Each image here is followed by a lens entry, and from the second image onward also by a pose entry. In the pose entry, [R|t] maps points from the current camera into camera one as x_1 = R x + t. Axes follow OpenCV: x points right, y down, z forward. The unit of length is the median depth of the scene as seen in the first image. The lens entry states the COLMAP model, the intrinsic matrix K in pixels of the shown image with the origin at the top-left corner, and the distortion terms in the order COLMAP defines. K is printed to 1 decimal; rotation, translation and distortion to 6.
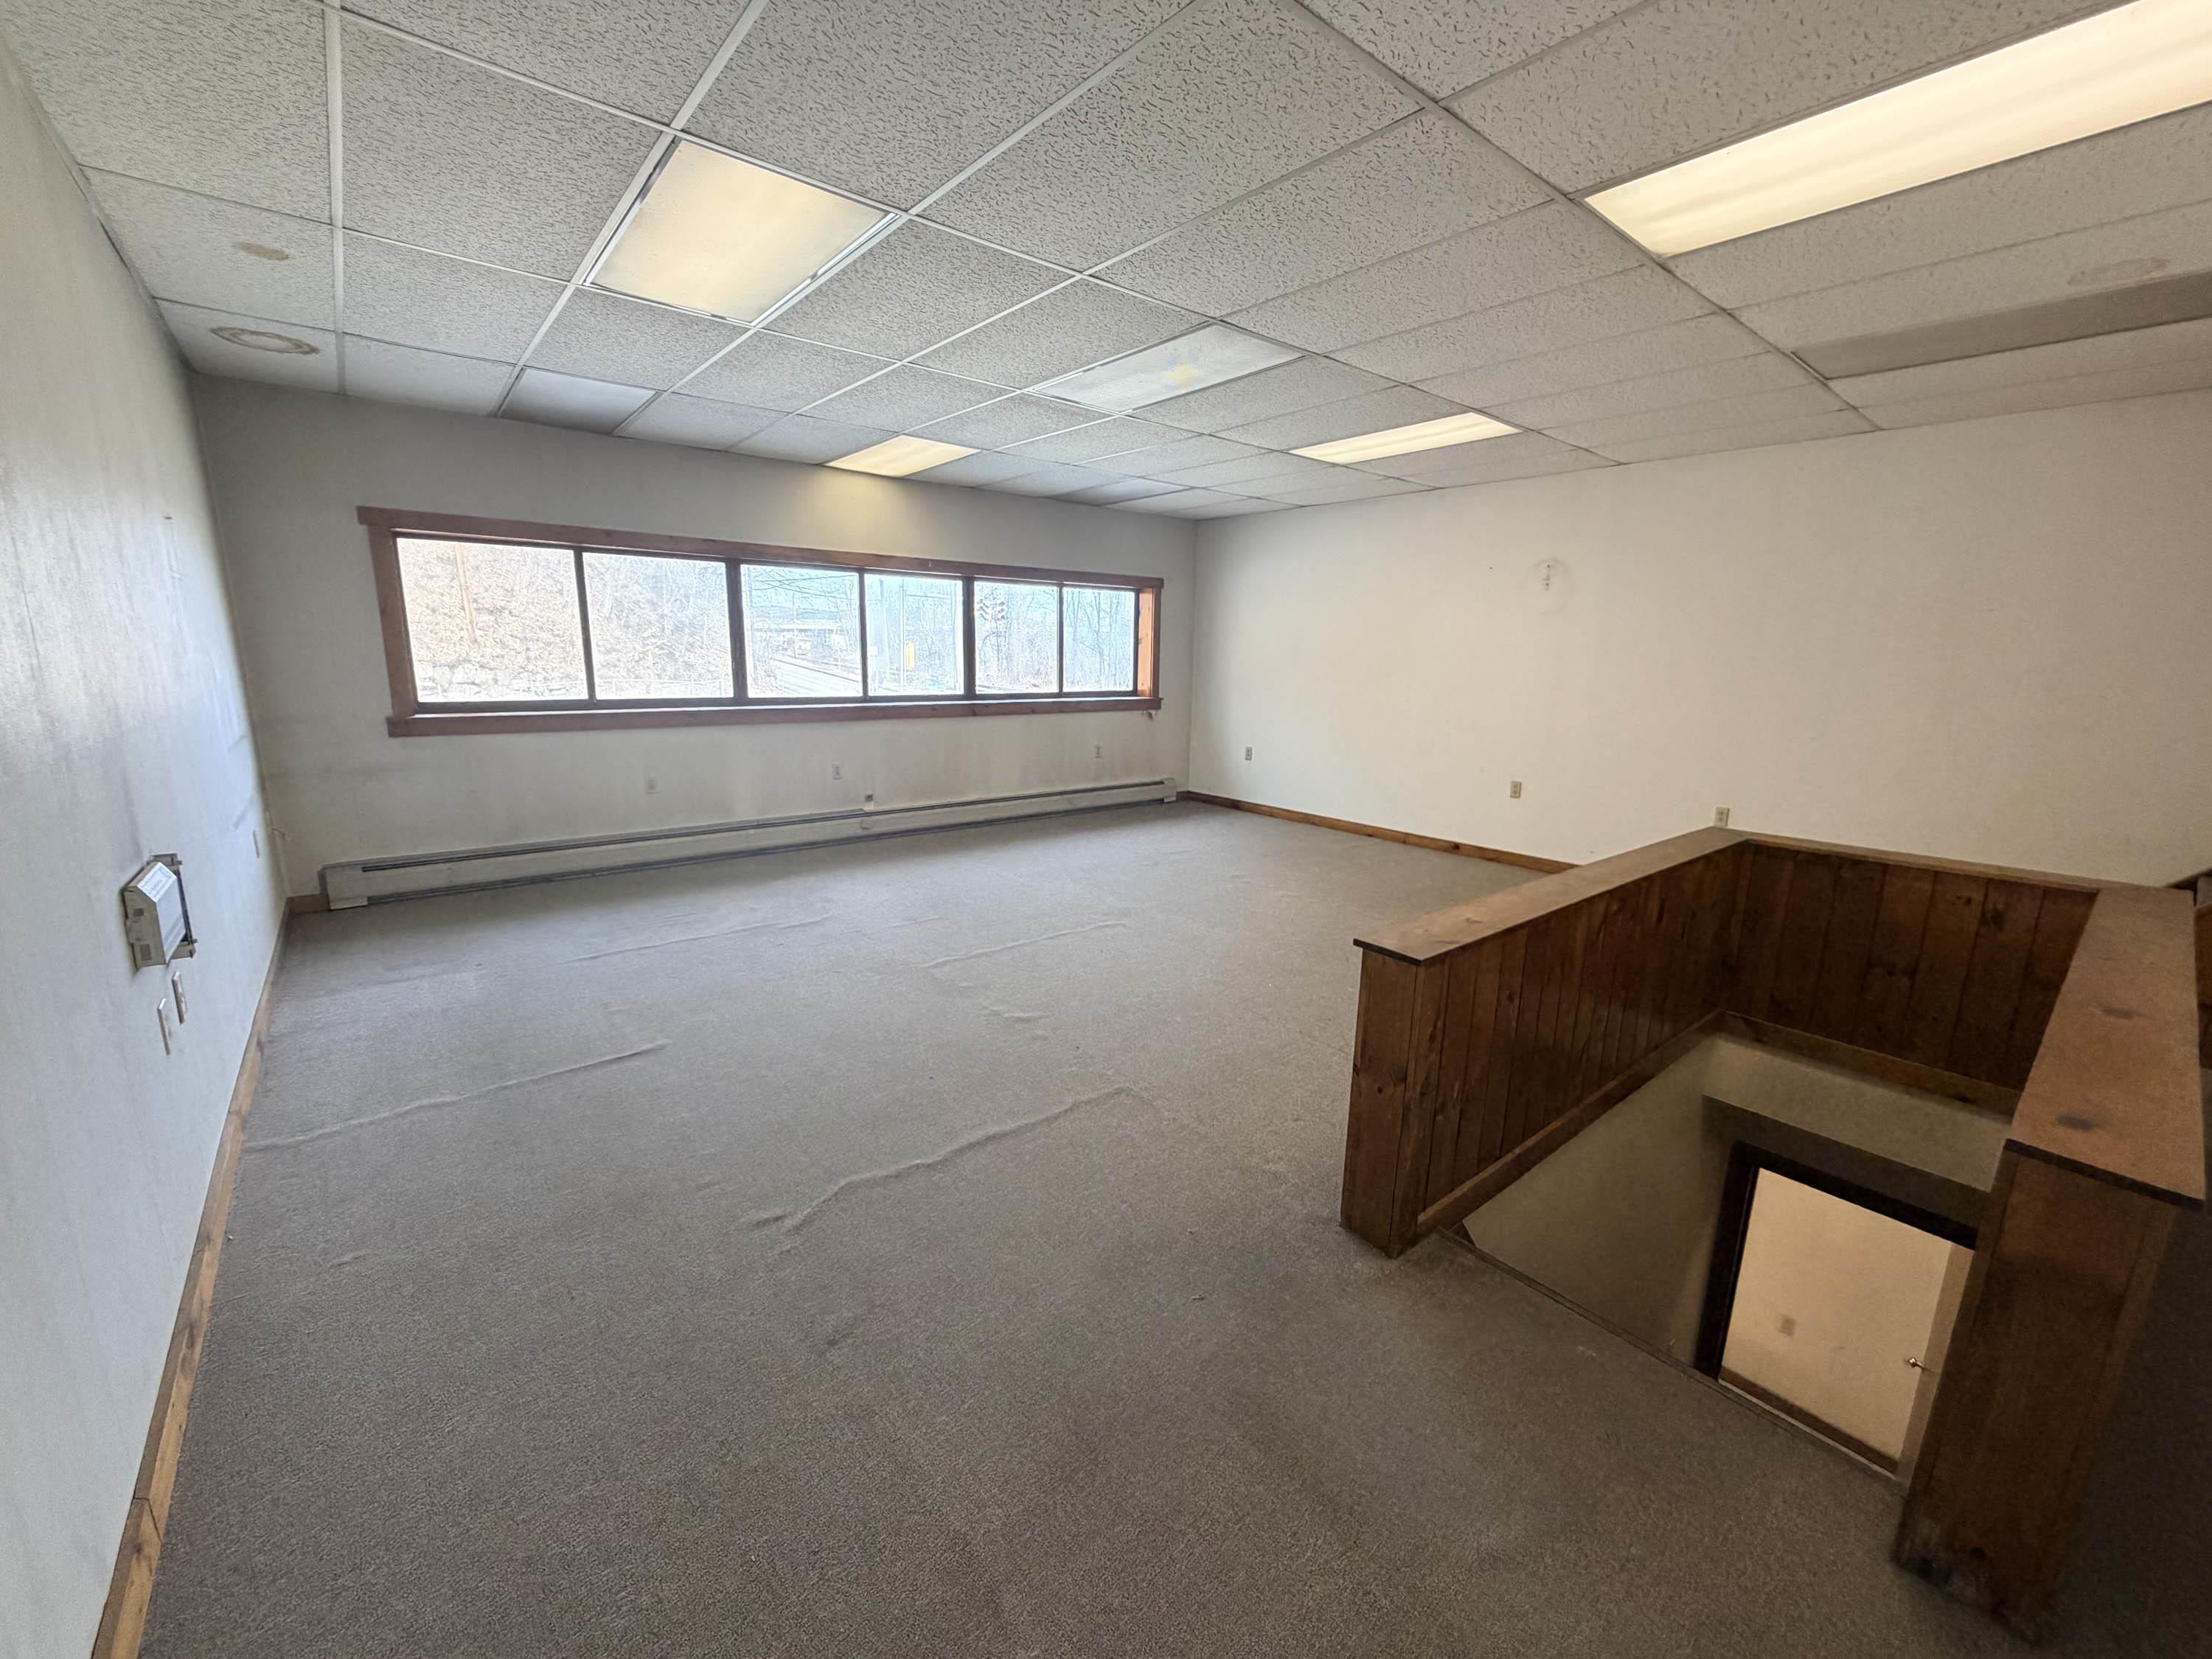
lens RADIAL K [[885.7, 0, 1105.8], [0, 885.7, 835.1], [0, 0, 1]] dist [-0.000316, 0.000023]
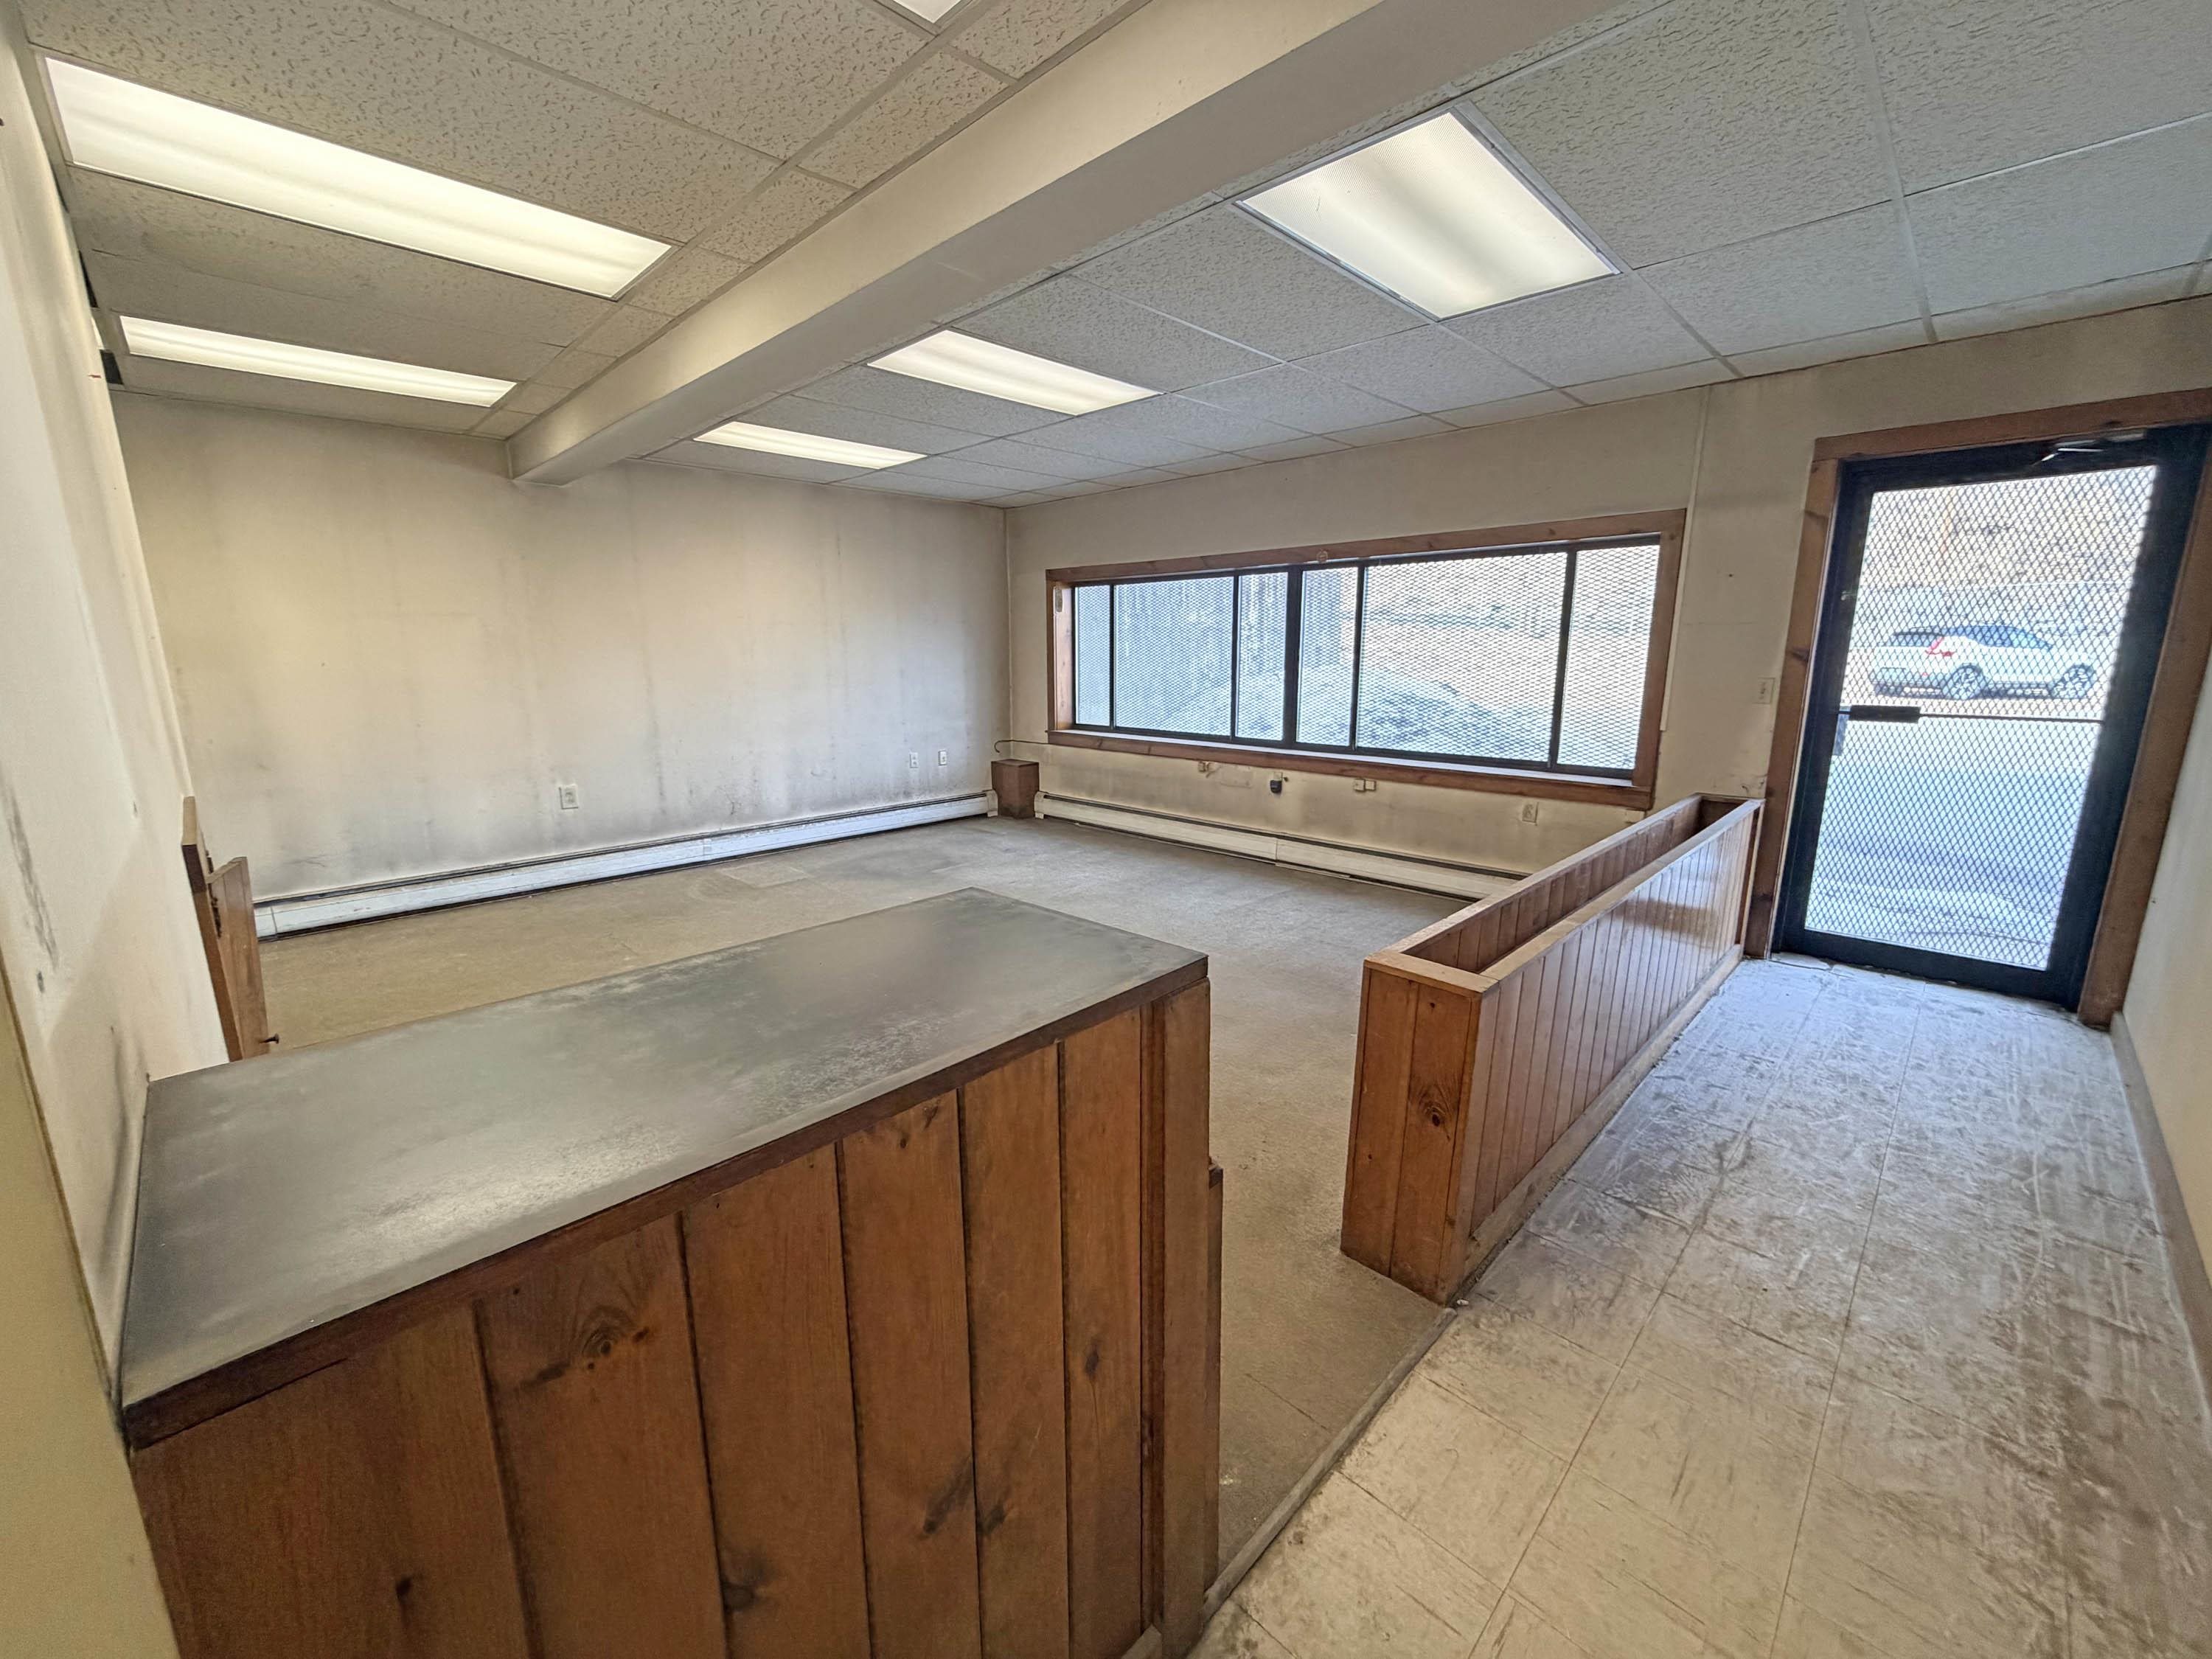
lens RADIAL K [[885.7, 0, 1106.6], [0, 885.7, 825.3], [0, 0, 1]] dist [-0.000316, 0.000023]
pose [[0.096525, 0.188138, -0.977388, 0.474922], [-0.199233, 0.965752, 0.166222, -0.169820], [0.975187, 0.178683, 0.130702, 0.738713]]
